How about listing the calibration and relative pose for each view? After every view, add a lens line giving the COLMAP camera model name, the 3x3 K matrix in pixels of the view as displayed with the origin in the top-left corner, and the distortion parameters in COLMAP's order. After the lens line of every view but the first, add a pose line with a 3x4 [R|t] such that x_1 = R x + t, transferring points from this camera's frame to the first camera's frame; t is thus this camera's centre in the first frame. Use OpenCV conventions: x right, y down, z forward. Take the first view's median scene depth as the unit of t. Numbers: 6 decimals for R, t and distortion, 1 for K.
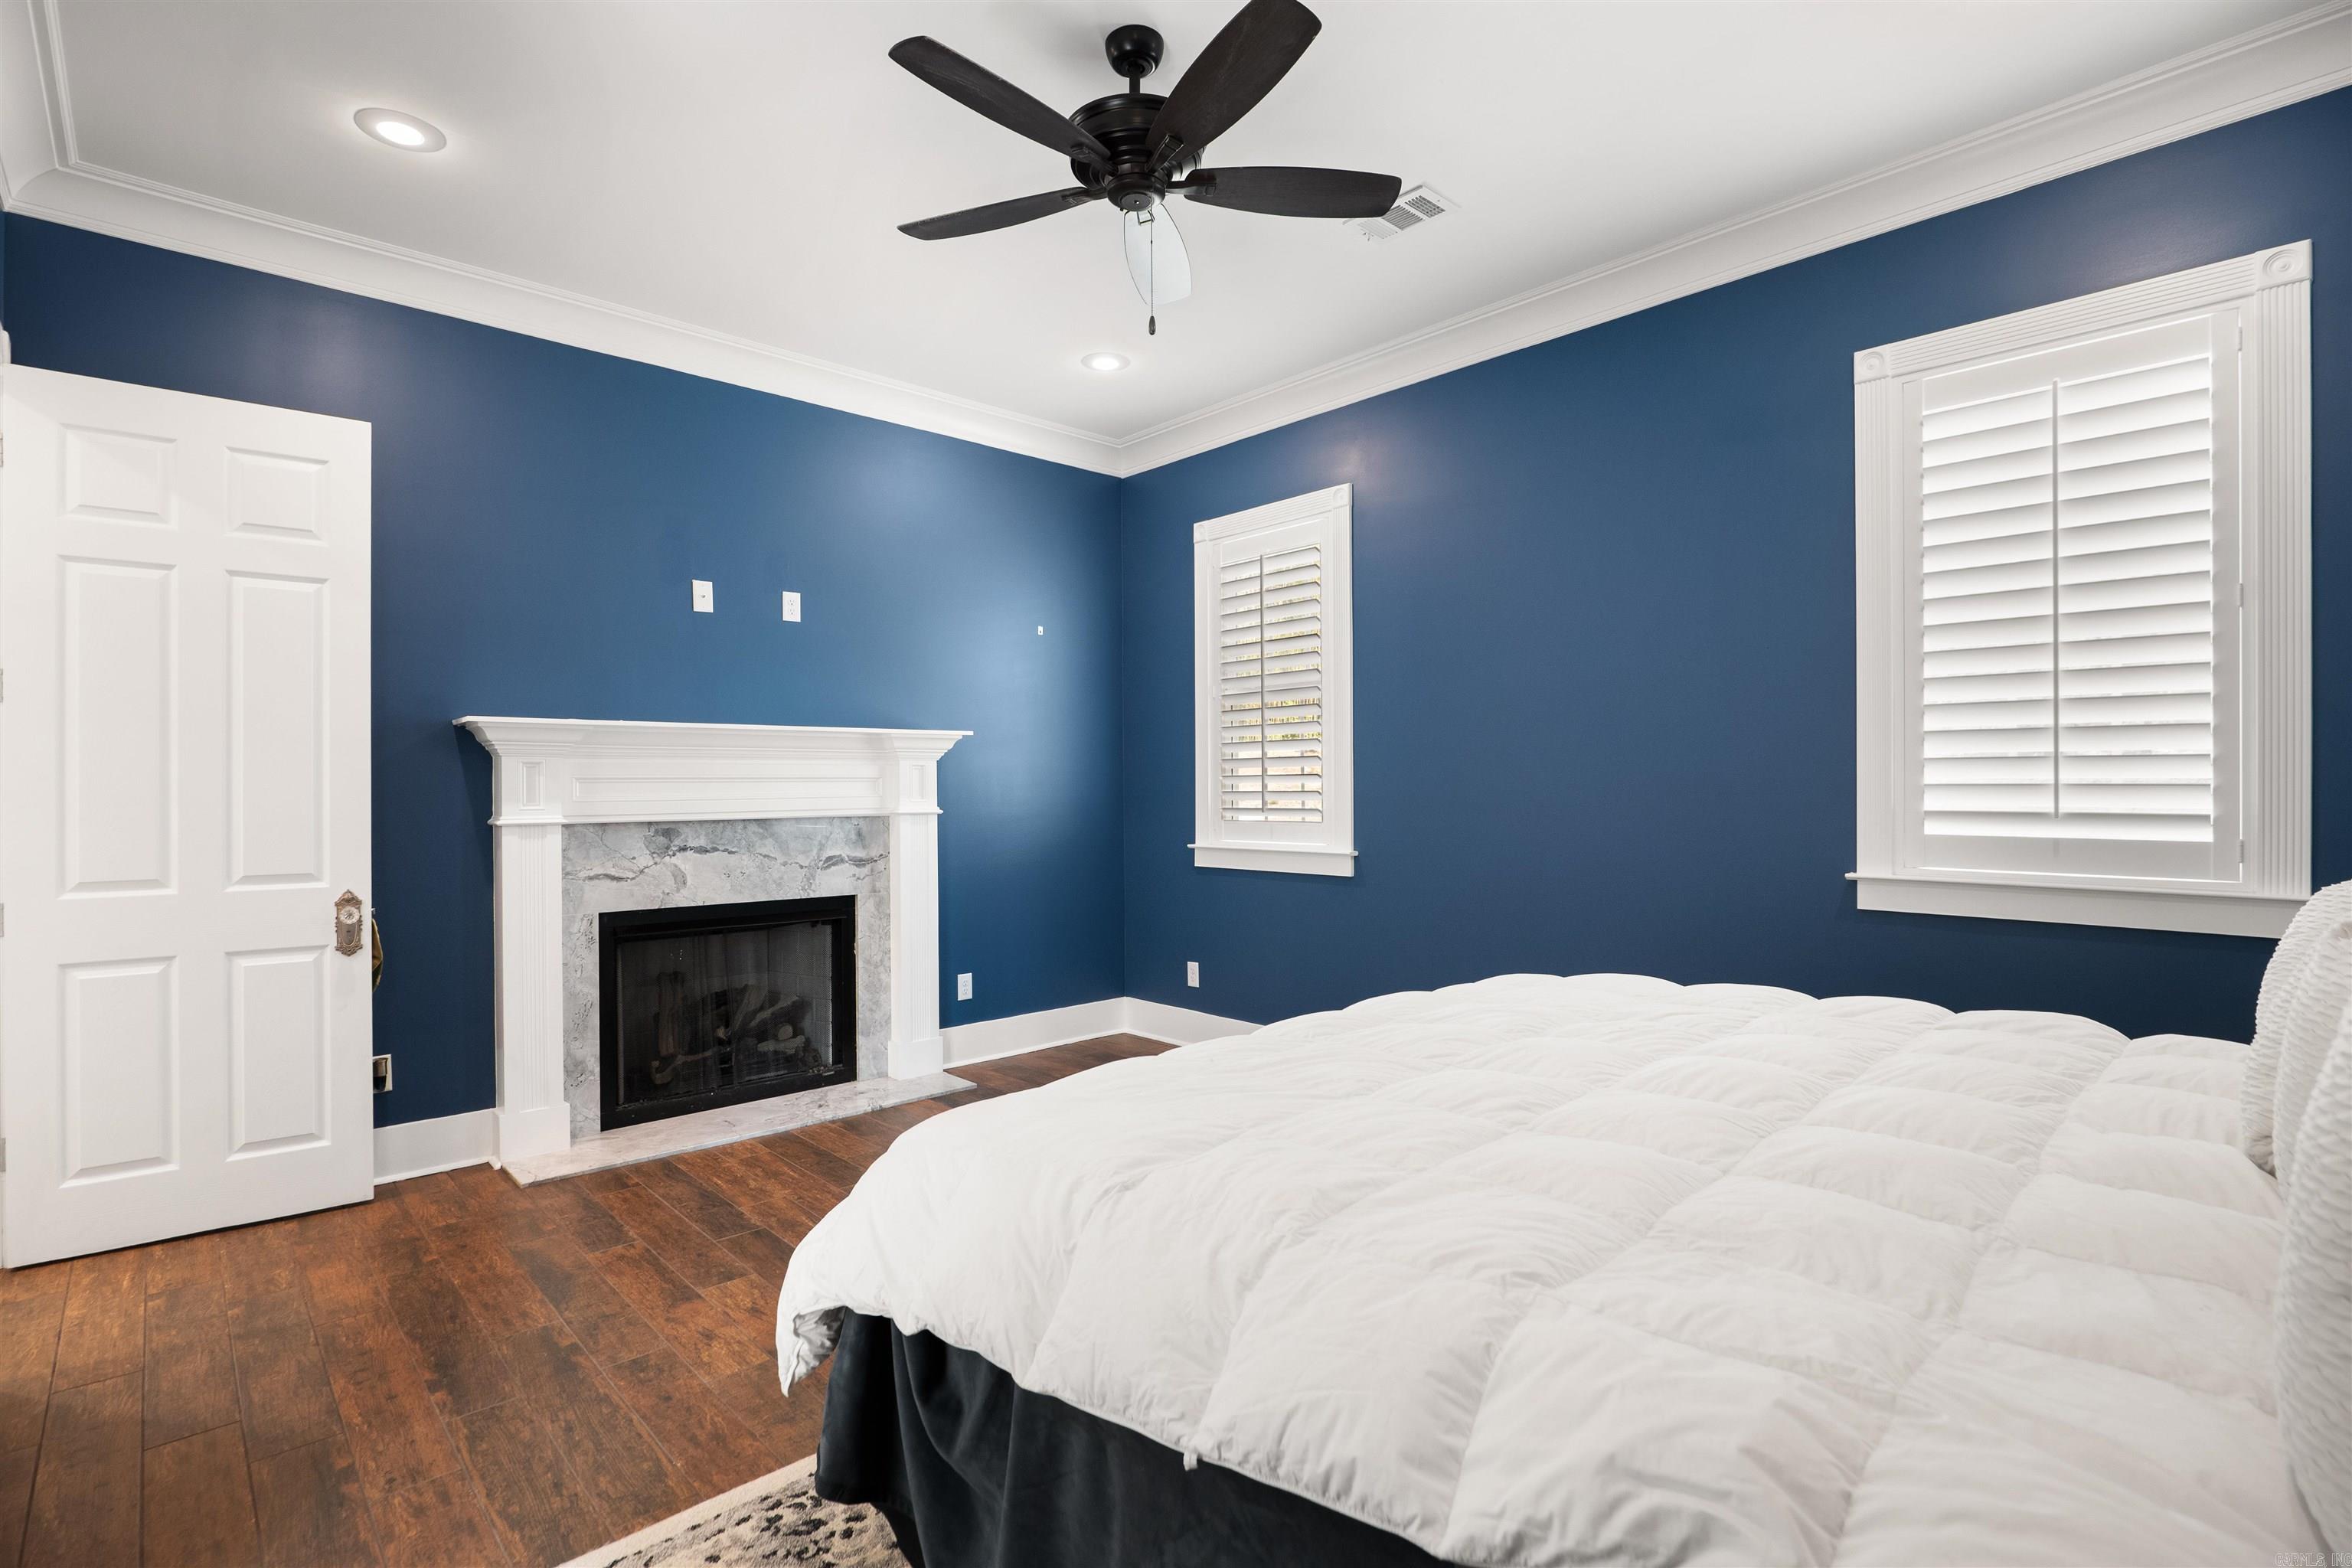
lens RADIAL K [[1098.3, 0, 1166.4], [0, 1098.3, 788.5], [0, 0, 1]] dist [-0.021203, 0.000130]
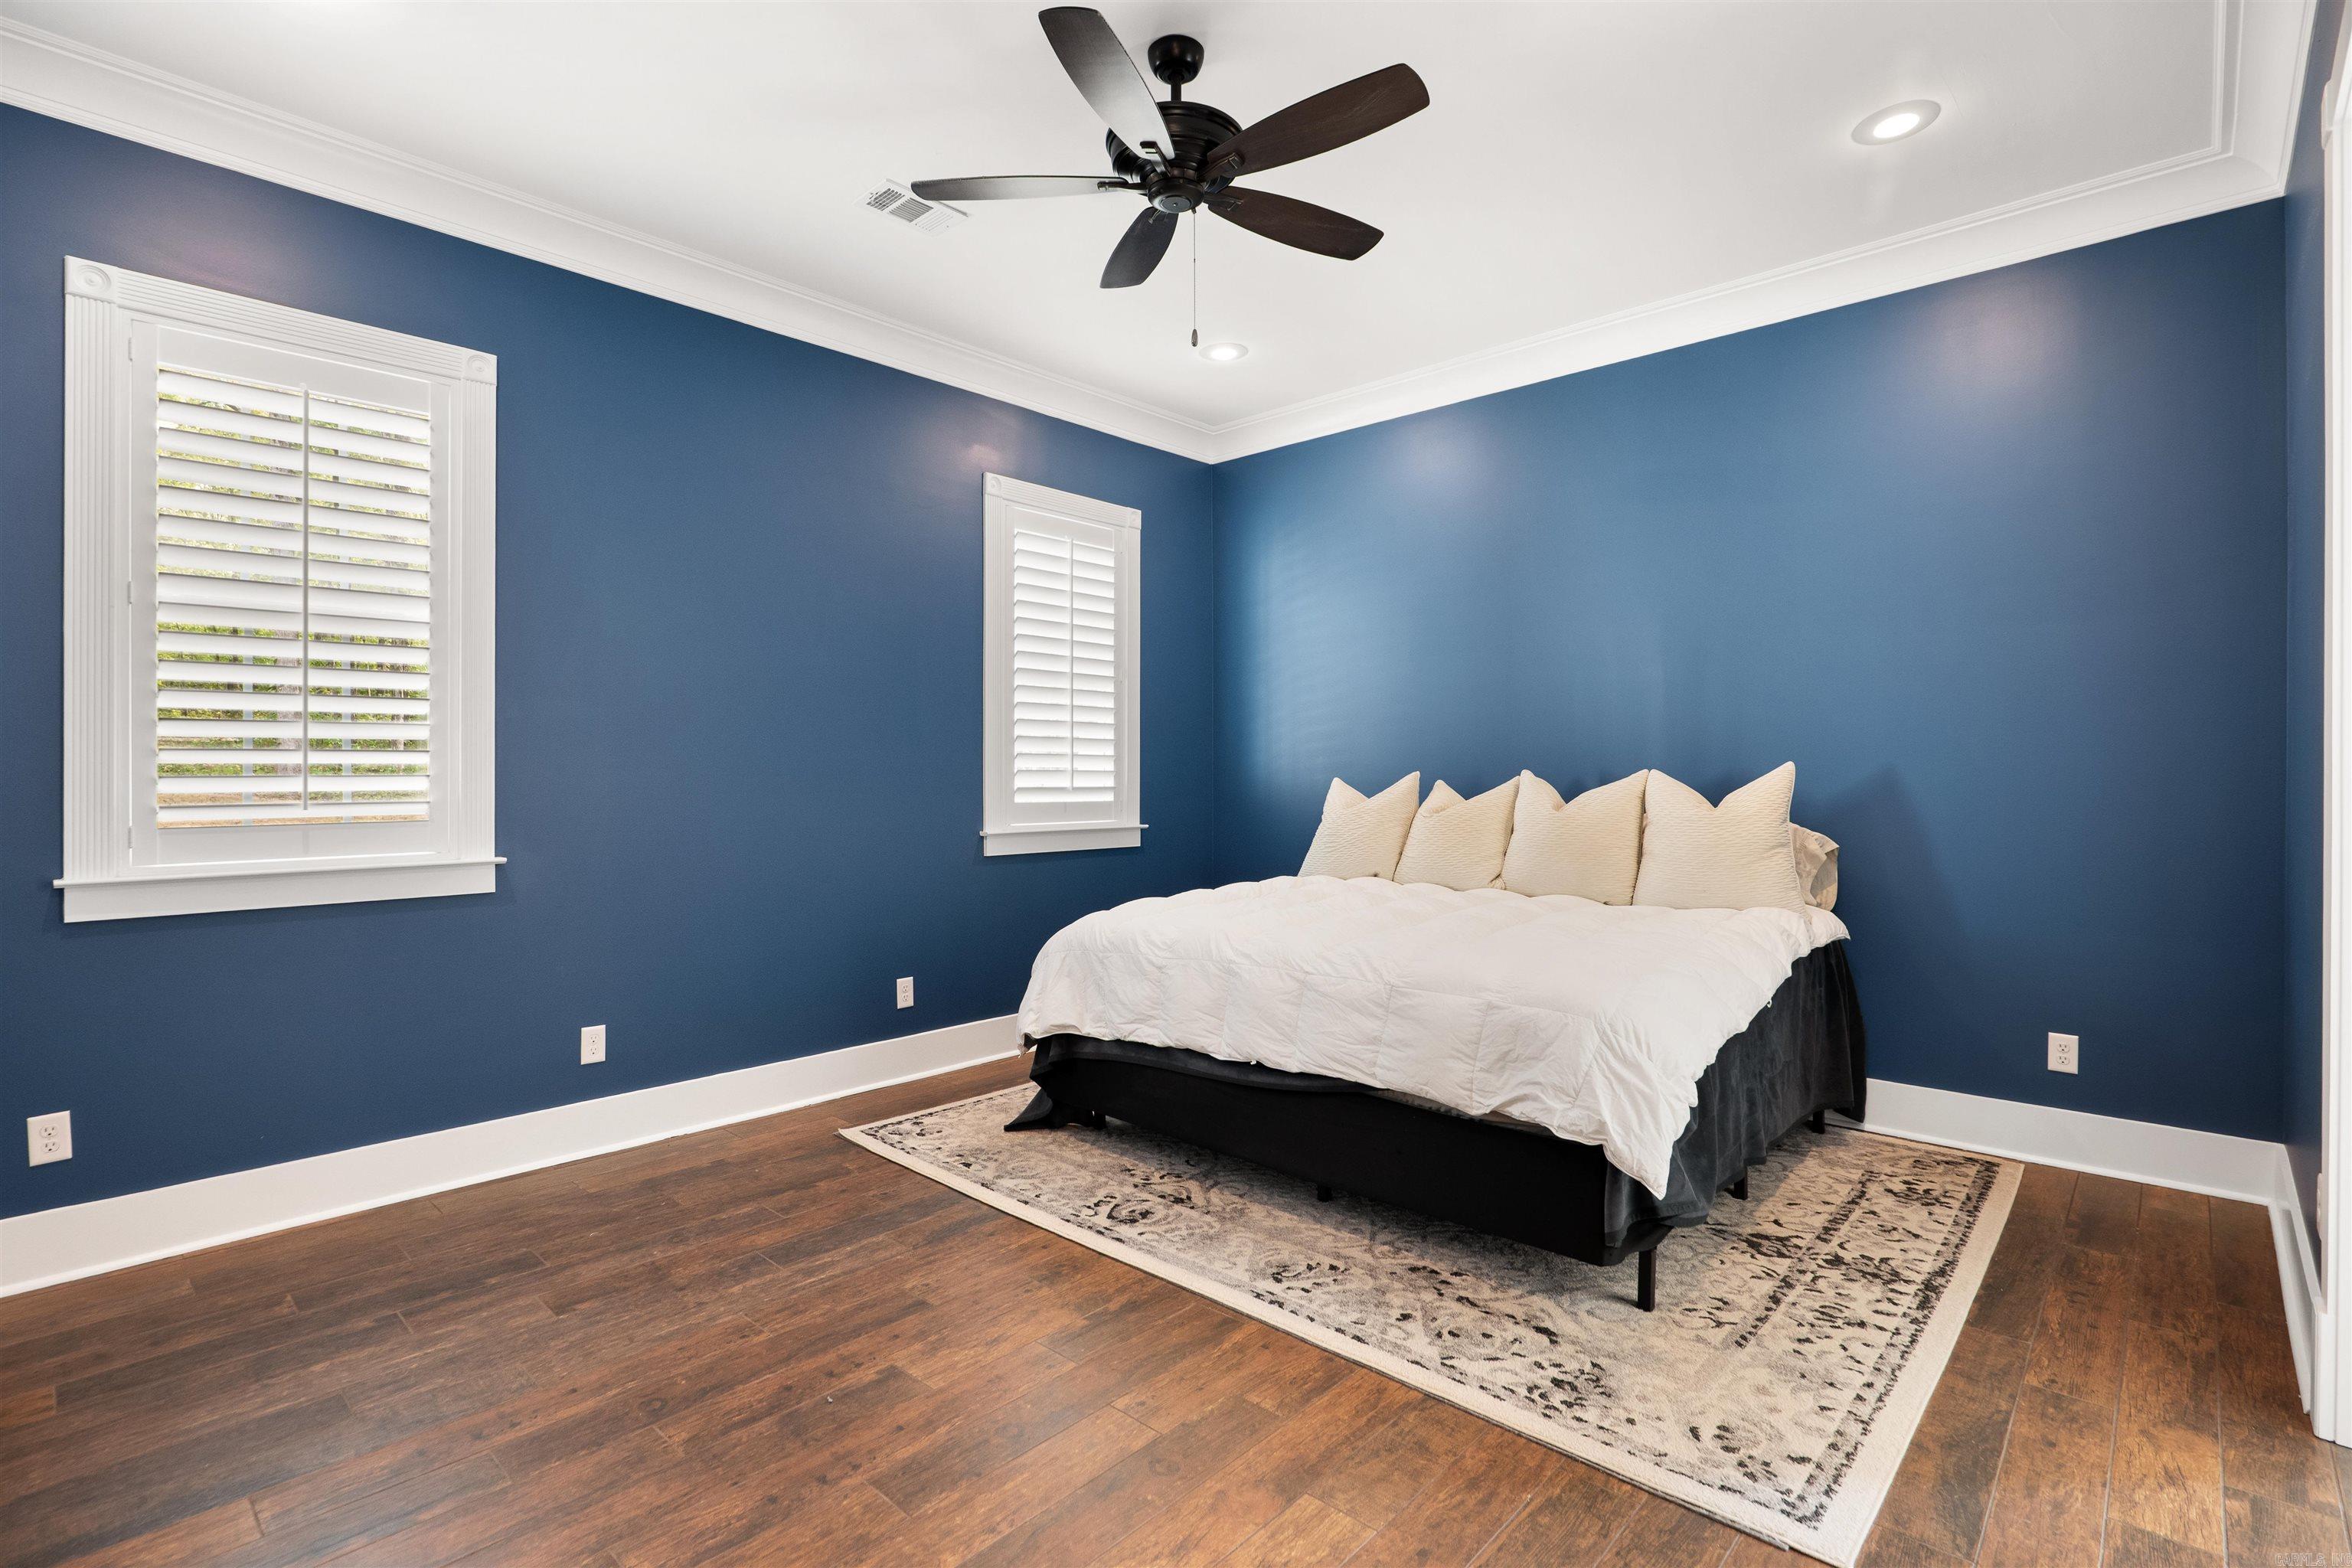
lens RADIAL K [[1098.3, 0, 1166.4], [0, 1098.3, 788.5], [0, 0, 1]] dist [-0.021203, 0.000130]
pose [[-0.066487, -0.011079, 0.997726, -0.942437], [0.000619, 0.999938, 0.011145, 0.004715], [-0.997787, 0.001359, -0.066476, 0.956853]]
